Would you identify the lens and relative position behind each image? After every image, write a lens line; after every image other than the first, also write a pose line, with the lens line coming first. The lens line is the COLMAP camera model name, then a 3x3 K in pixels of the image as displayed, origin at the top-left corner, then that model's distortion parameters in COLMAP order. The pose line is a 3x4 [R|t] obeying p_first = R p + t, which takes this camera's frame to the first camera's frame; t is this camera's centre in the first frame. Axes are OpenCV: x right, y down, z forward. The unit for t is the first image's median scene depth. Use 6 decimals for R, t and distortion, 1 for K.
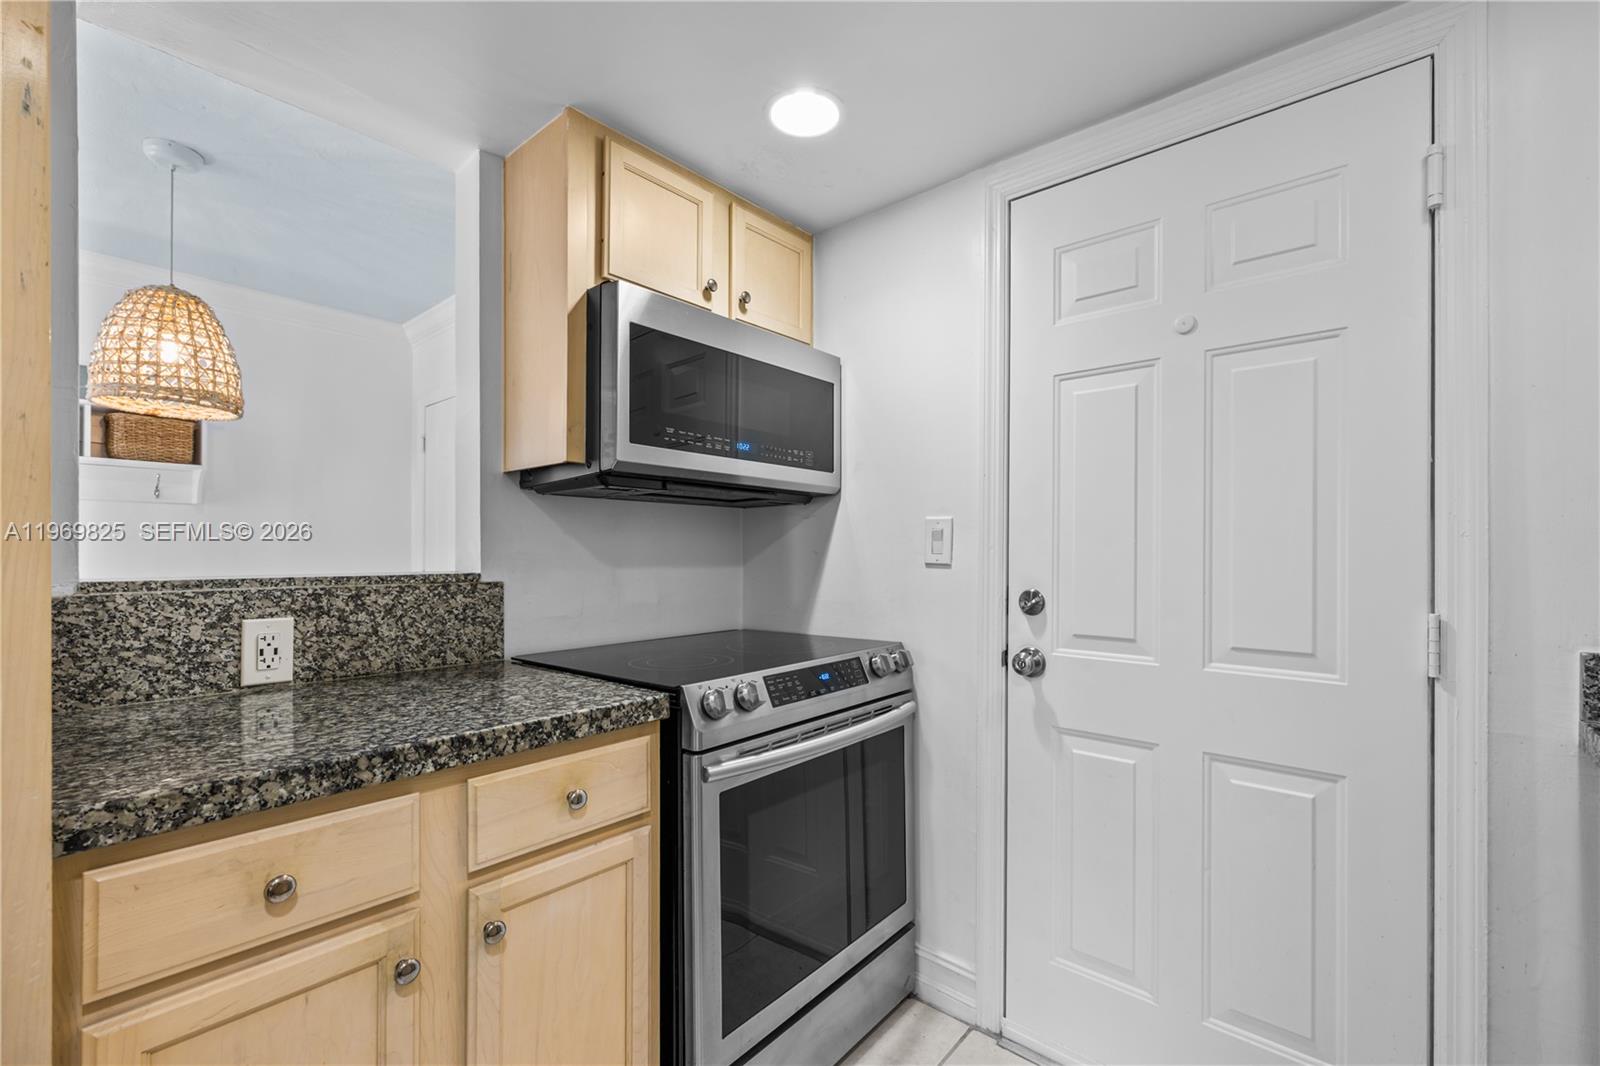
lens RADIAL K [[683.6, 0, 800.0], [0, 683.6, 533.0], [0, 0, 1]] dist [0.000738, 0.000072]
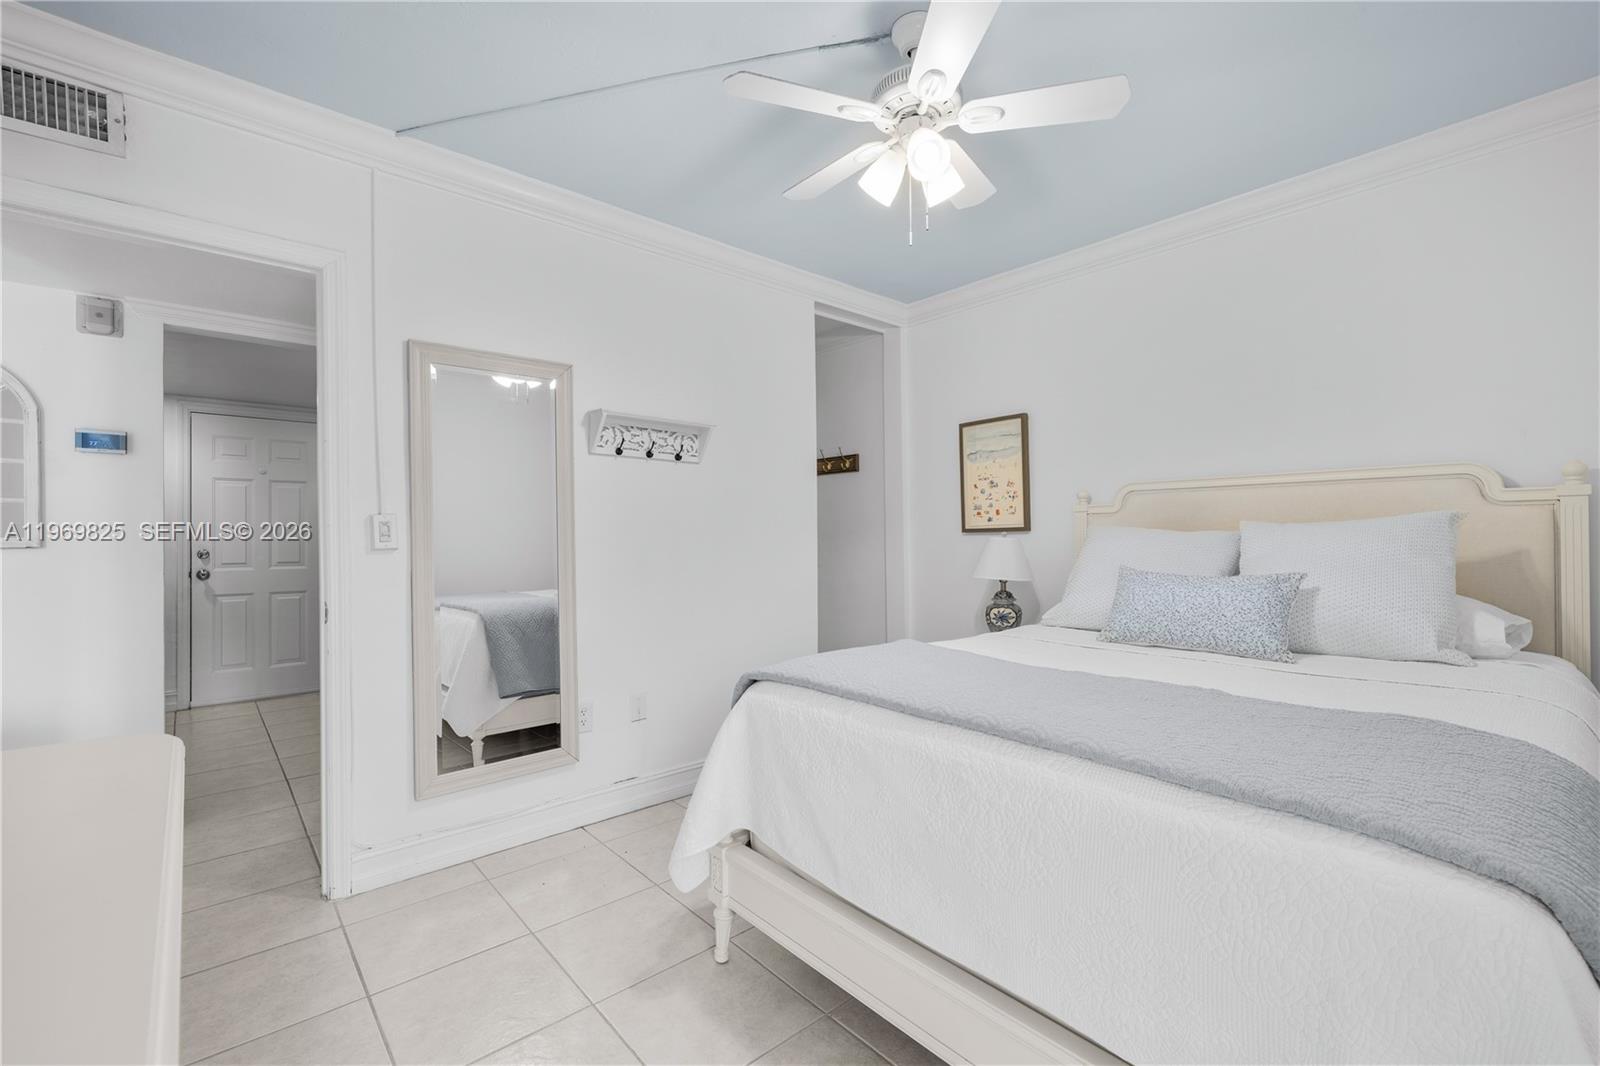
lens RADIAL K [[683.6, 0, 800.0], [0, 683.6, 533.0], [0, 0, 1]] dist [0.000738, 0.000072]
pose [[0.140368, -0.004355, 0.990090, -2.425889], [-0.007842, 0.999954, 0.005511, -0.028932], [-0.990068, -0.008538, 0.140327, -2.133187]]
